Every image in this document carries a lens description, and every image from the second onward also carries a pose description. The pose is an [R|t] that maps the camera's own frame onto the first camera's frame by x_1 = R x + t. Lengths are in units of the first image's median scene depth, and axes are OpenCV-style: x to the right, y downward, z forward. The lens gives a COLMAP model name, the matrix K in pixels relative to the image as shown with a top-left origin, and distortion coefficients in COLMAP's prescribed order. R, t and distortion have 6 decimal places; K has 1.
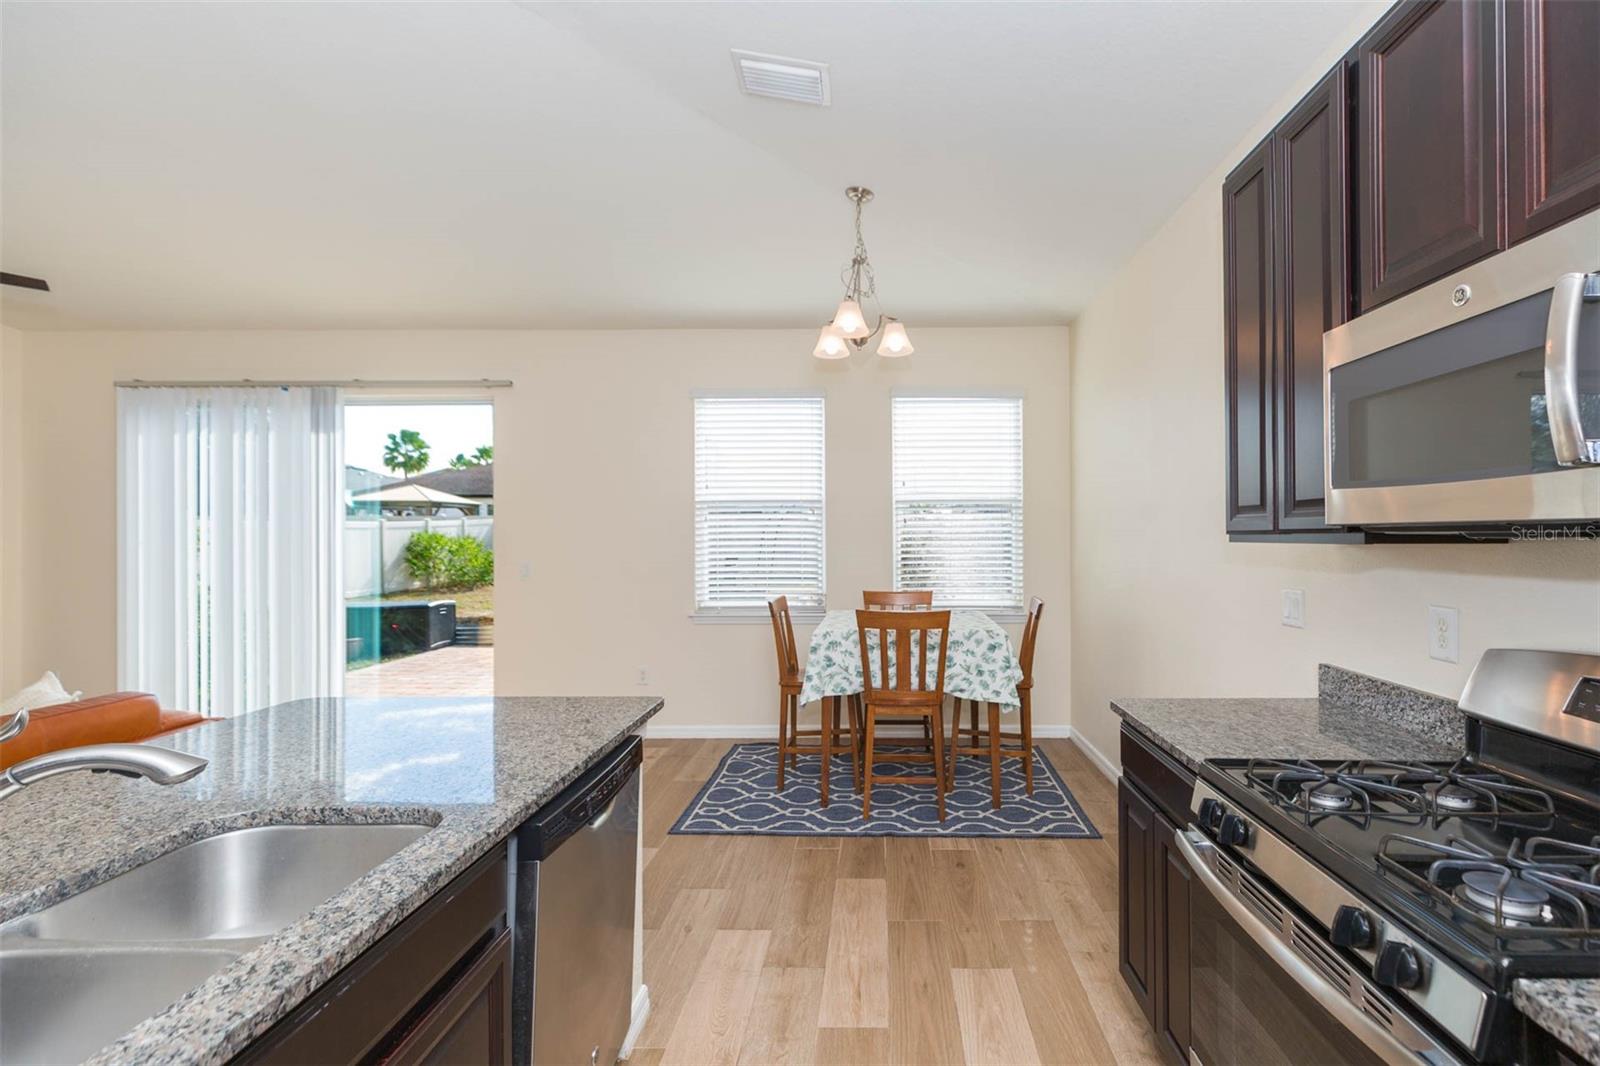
lens RADIAL K [[738.7, 0, 871.6], [0, 738.7, 535.5], [0, 0, 1]] dist [0.001110, 0.000029]
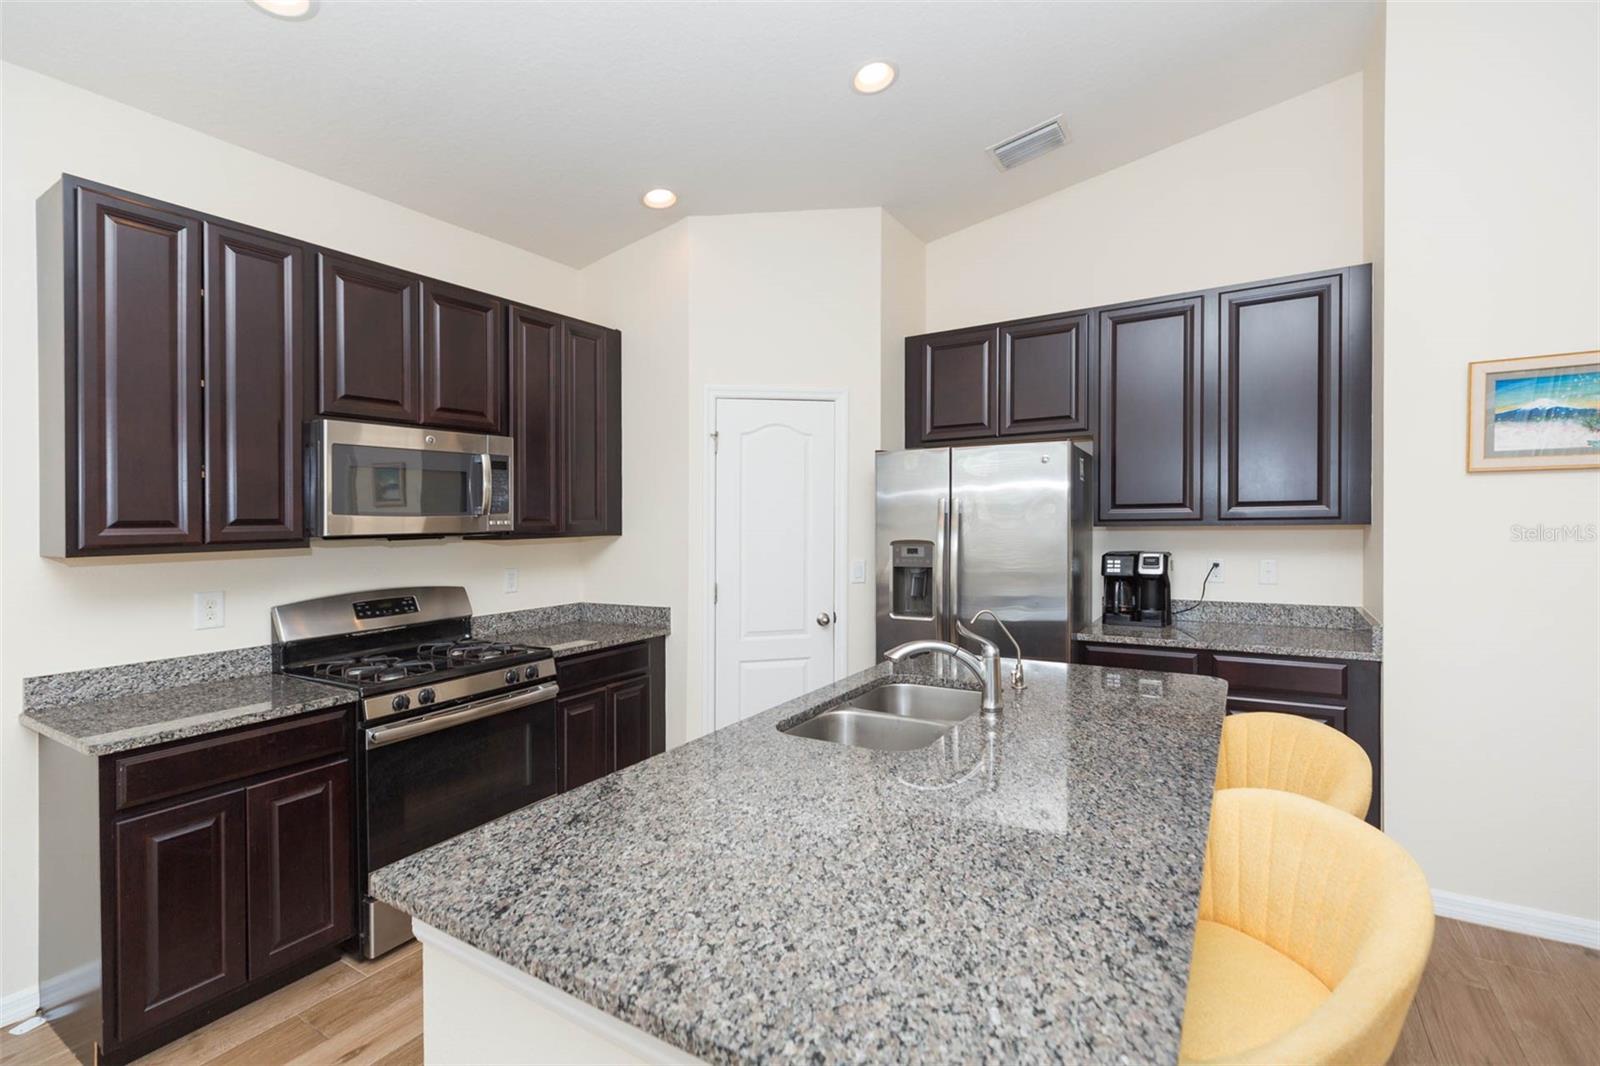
lens RADIAL K [[721.0, 0, 803.8], [0, 721.0, 536.0], [0, 0, 1]] dist [0.003308, -0.000019]
pose [[-0.848434, 0.004189, 0.529284, -0.476485], [0.020186, 0.999497, 0.024447, -0.013561], [-0.528916, 0.031426, -0.848092, 0.746973]]
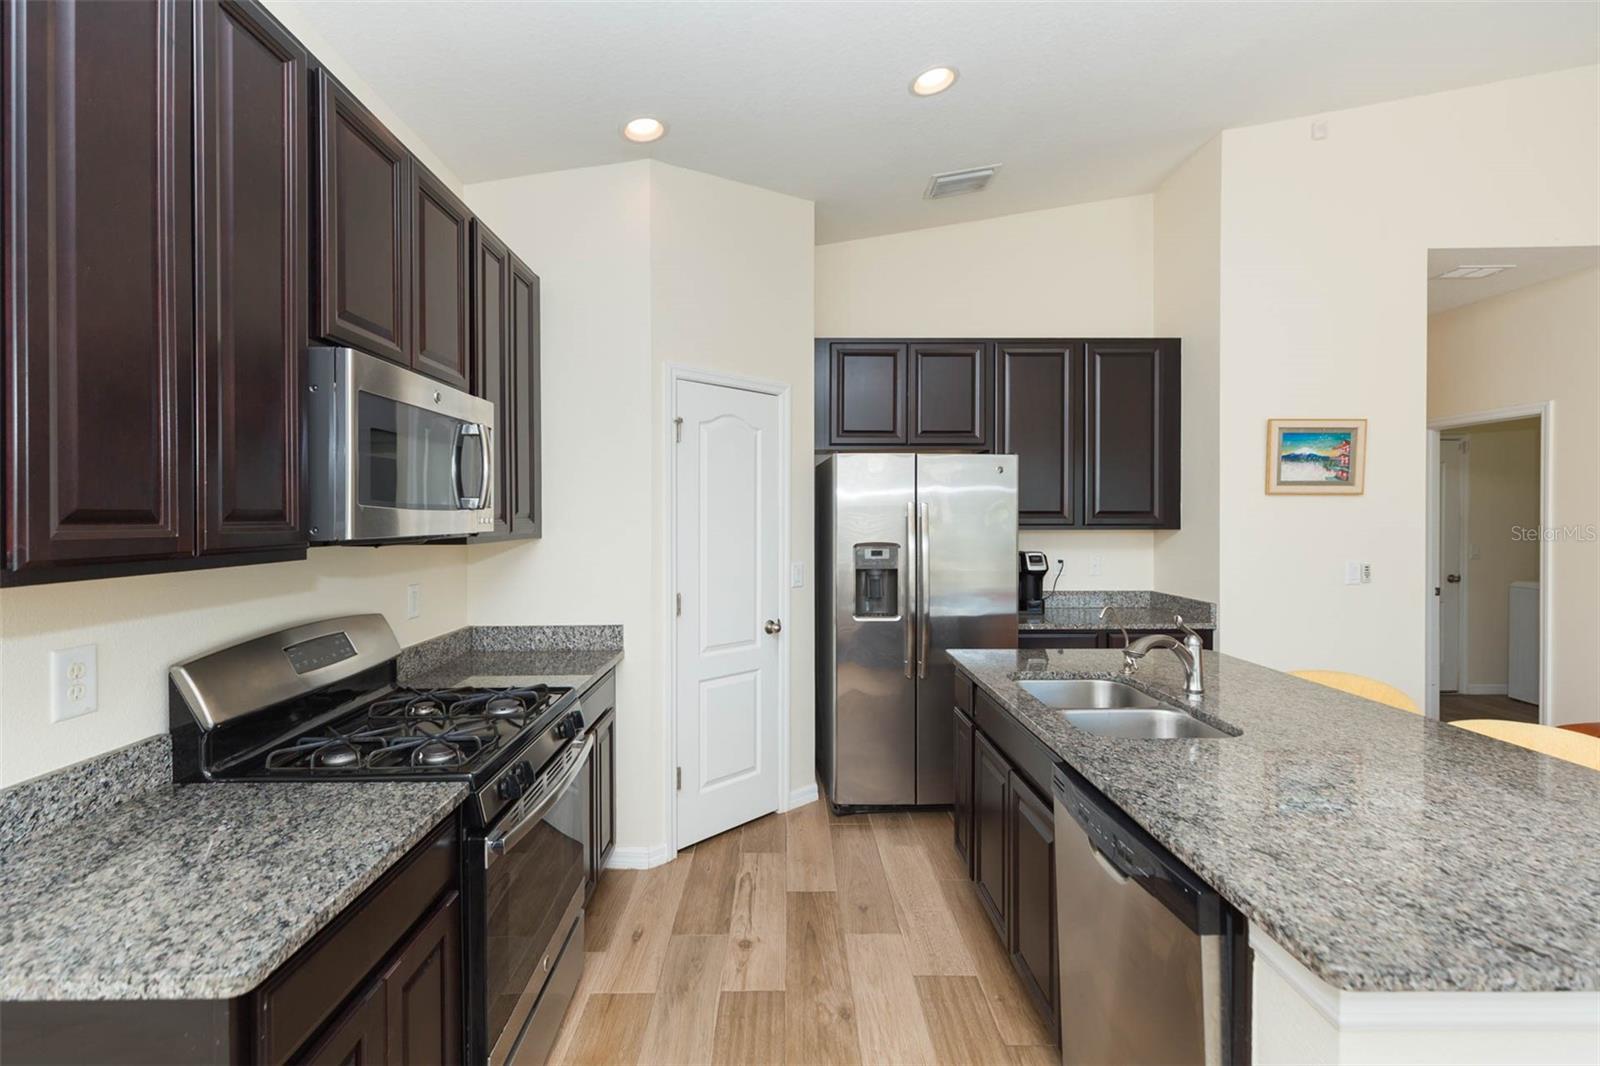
lens RADIAL K [[724.6, 0, 783.2], [0, 724.6, 517.1], [0, 0, 1]] dist [0.002331, 0.000419]
pose [[-0.999981, 0.004239, -0.004567, 0.012595], [0.004219, 0.999981, 0.004444, -0.020045], [0.004586, 0.004425, -0.999980, 0.829841]]
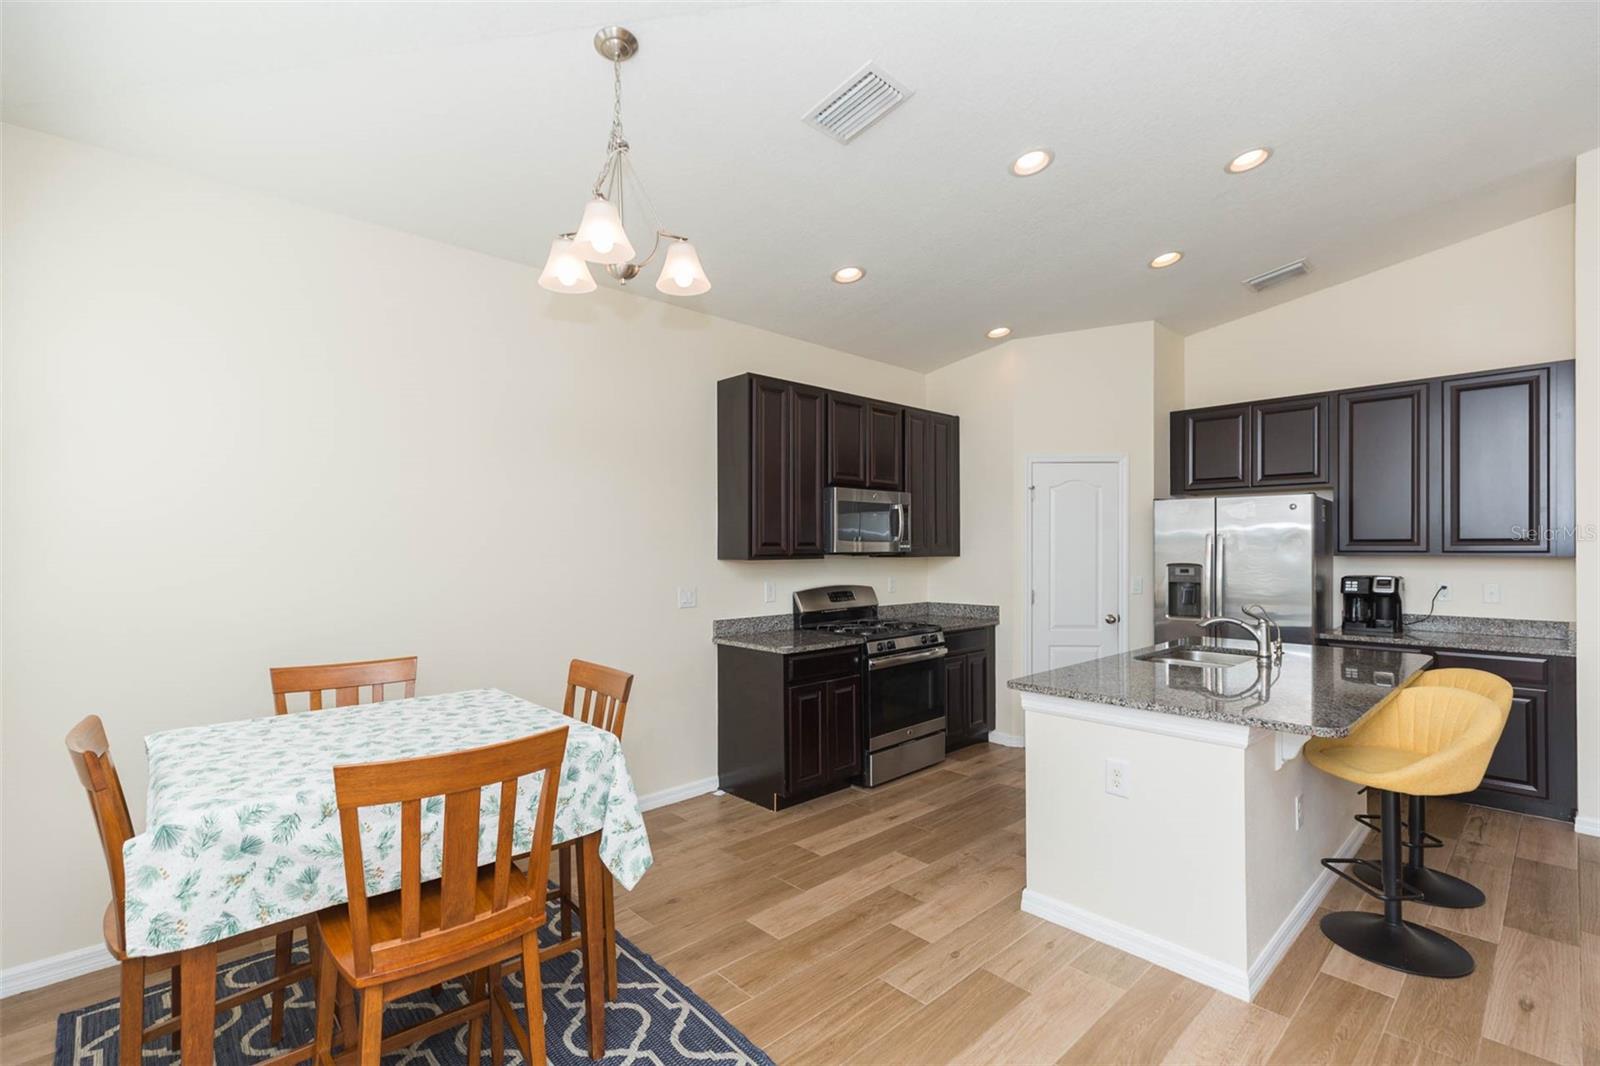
lens RADIAL K [[729.4, 0, 791.0], [0, 729.4, 537.6], [0, 0, 1]] dist [-0.000789, 0.000281]
pose [[-0.680824, 0.013682, 0.732319, -0.585074], [0.005721, 0.999894, -0.013362, -0.015330], [-0.732424, -0.004908, -0.680831, 1.299609]]
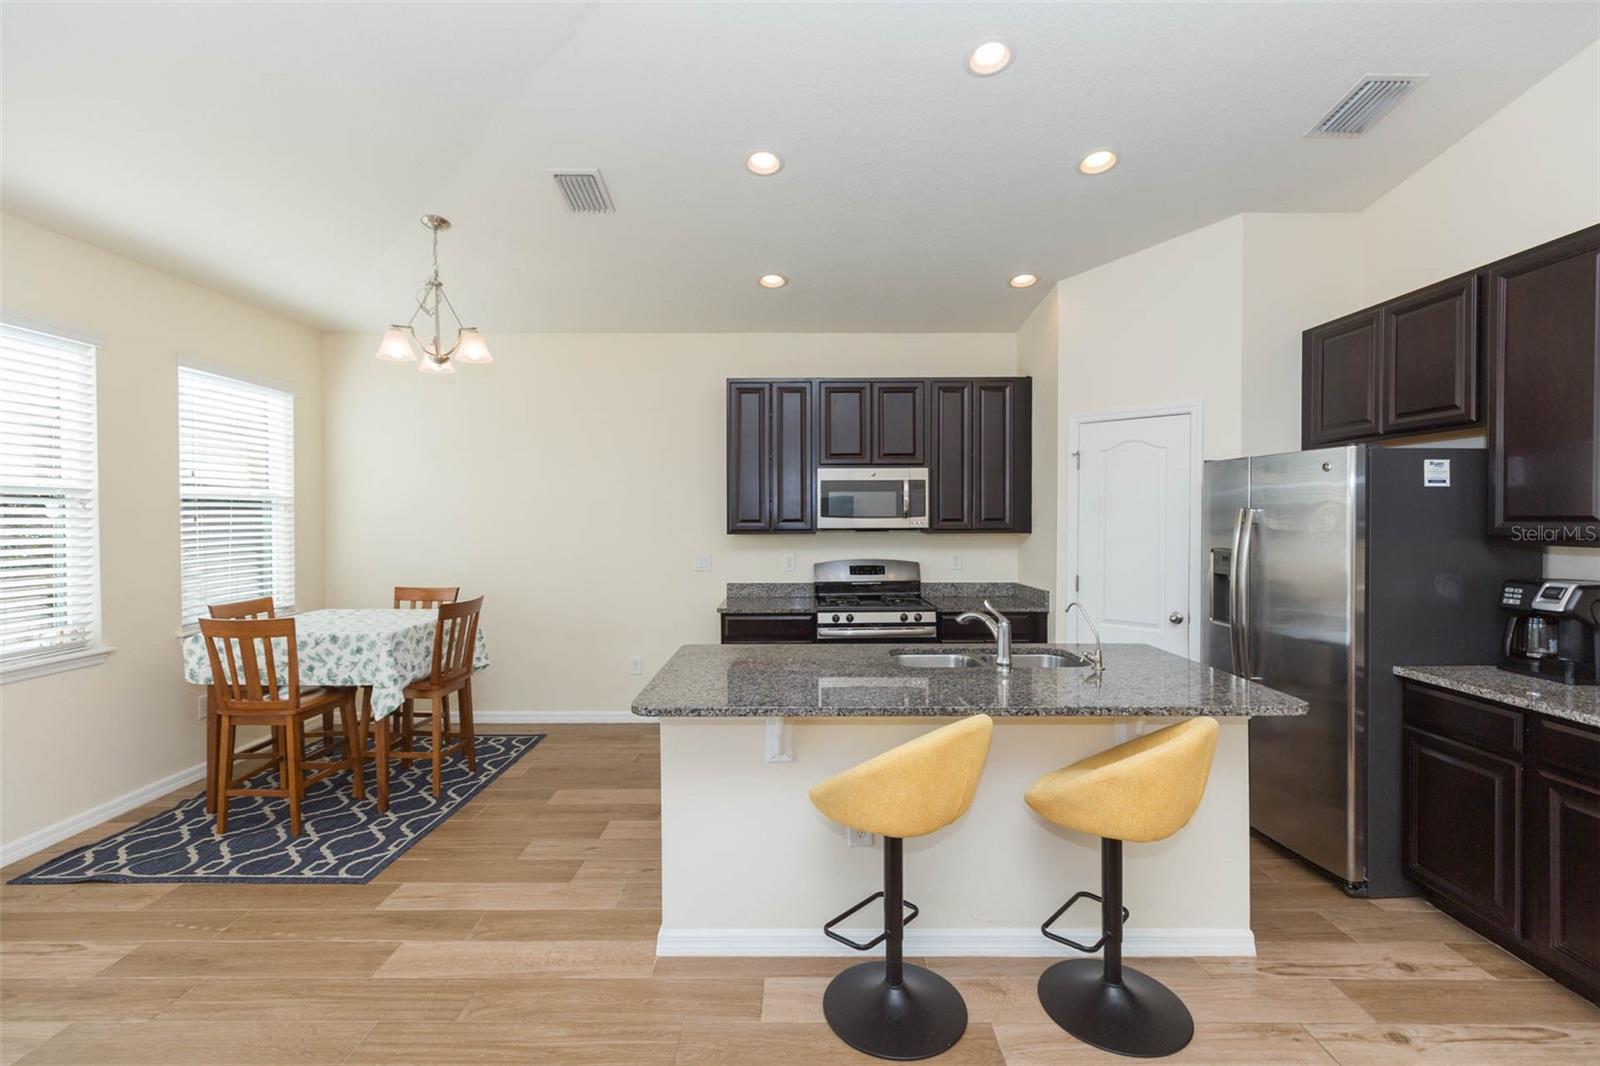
lens RADIAL K [[717.5, 0, 788.3], [0, 717.5, 548.3], [0, 0, 1]] dist [0.009349, 0.000066]
pose [[0.005344, -0.041718, 0.999115, -1.033459], [0.003627, 0.999124, 0.041699, -0.023794], [-0.999979, 0.003400, 0.005491, 0.462513]]
